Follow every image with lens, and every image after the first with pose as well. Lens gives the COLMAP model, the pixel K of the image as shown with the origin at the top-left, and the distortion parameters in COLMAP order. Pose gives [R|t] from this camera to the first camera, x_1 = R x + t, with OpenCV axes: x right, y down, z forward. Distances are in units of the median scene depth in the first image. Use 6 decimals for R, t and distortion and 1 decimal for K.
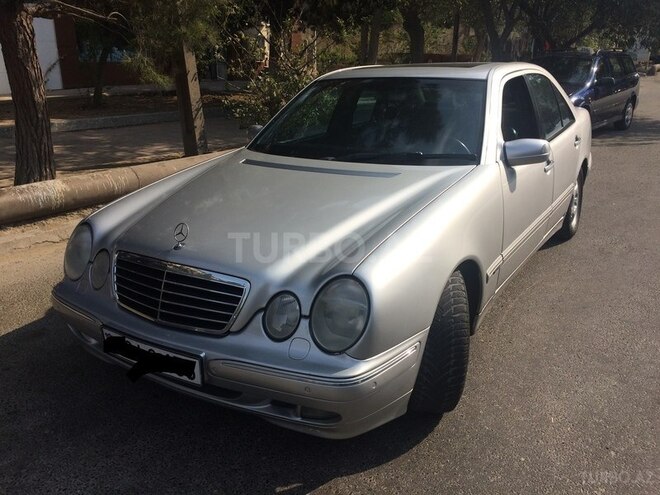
lens RADIAL K [[545.3, 0, 330.0], [0, 545.3, 247.5], [0, 0, 1]] dist [0.078102, -0.105743]
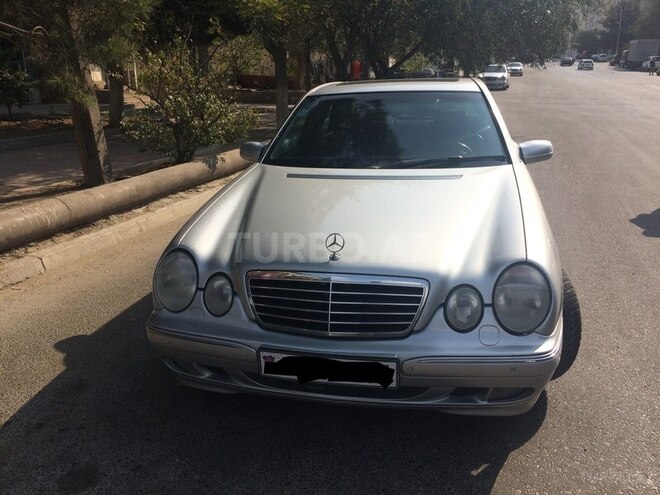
lens RADIAL K [[545.3, 0, 330.0], [0, 545.3, 247.5], [0, 0, 1]] dist [0.078102, -0.105743]
pose [[0.943554, -0.102129, 0.315081, -0.498745], [0.113433, 0.993388, -0.017697, -0.001803], [-0.311190, 0.052439, 0.948900, 0.048105]]
